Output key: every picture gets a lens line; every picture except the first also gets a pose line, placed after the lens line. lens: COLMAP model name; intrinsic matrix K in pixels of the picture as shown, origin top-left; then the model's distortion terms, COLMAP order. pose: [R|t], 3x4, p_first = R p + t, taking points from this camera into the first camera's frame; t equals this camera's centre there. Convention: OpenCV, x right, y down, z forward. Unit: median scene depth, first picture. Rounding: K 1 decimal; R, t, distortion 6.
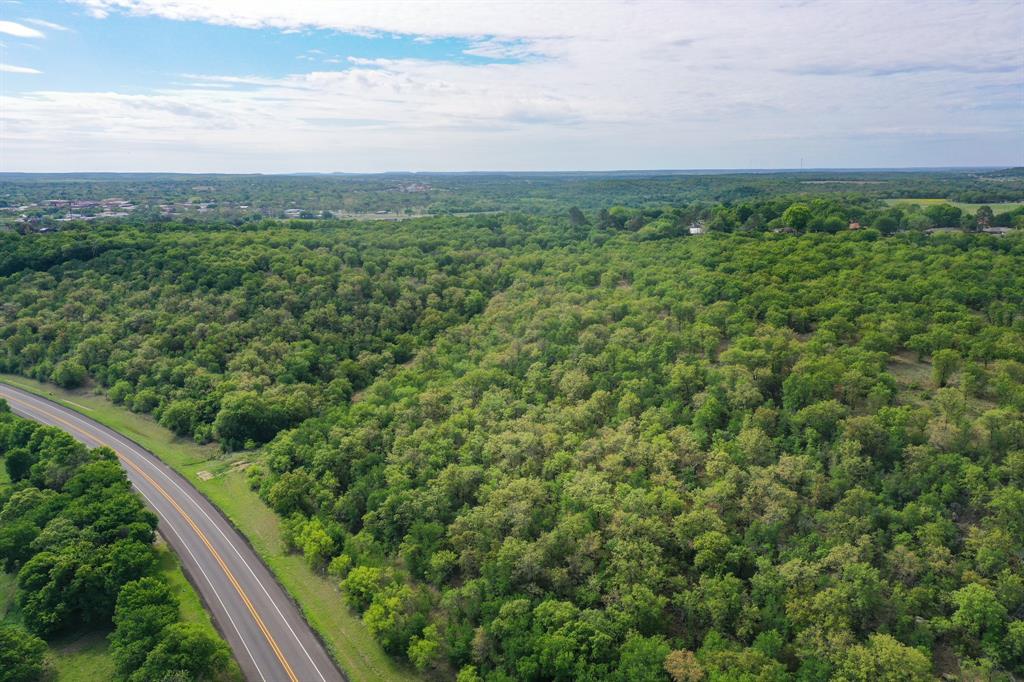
lens RADIAL K [[807.6, 0, 512.0], [0, 807.6, 341.0], [0, 0, 1]] dist [0.008269, 0.007352]
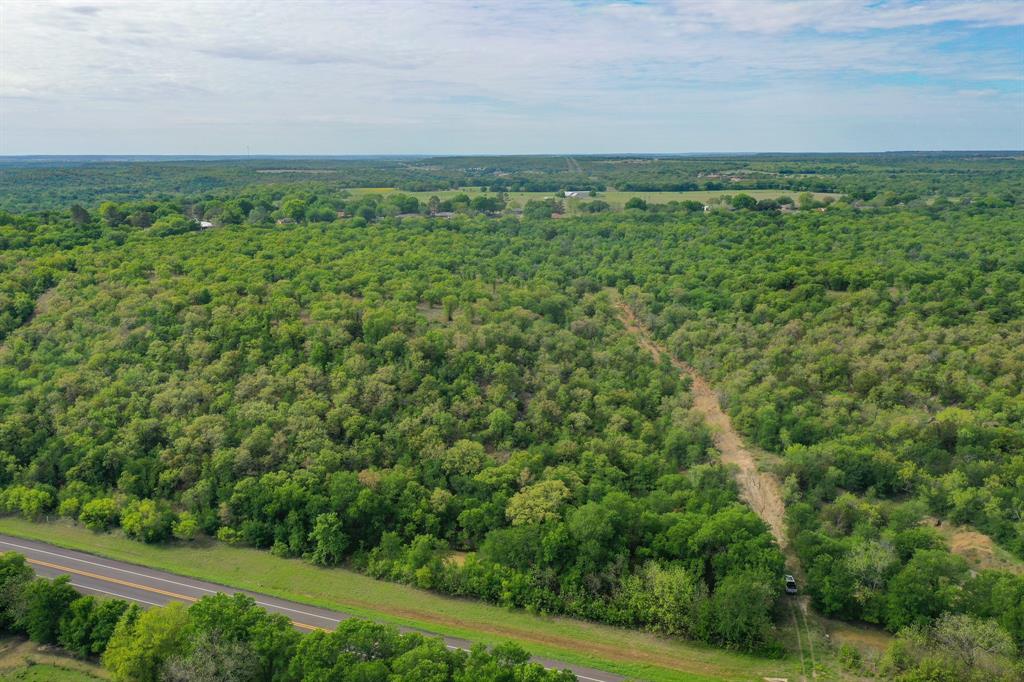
lens RADIAL K [[854.8, 0, 512.0], [0, 854.8, 341.0], [0, 0, 1]] dist [0.007653, 0.006799]
pose [[0.802201, -0.120964, 0.584671, -0.185675], [0.117812, 0.992078, 0.043608, 0.022006], [-0.585314, 0.033899, 0.810097, -0.216338]]
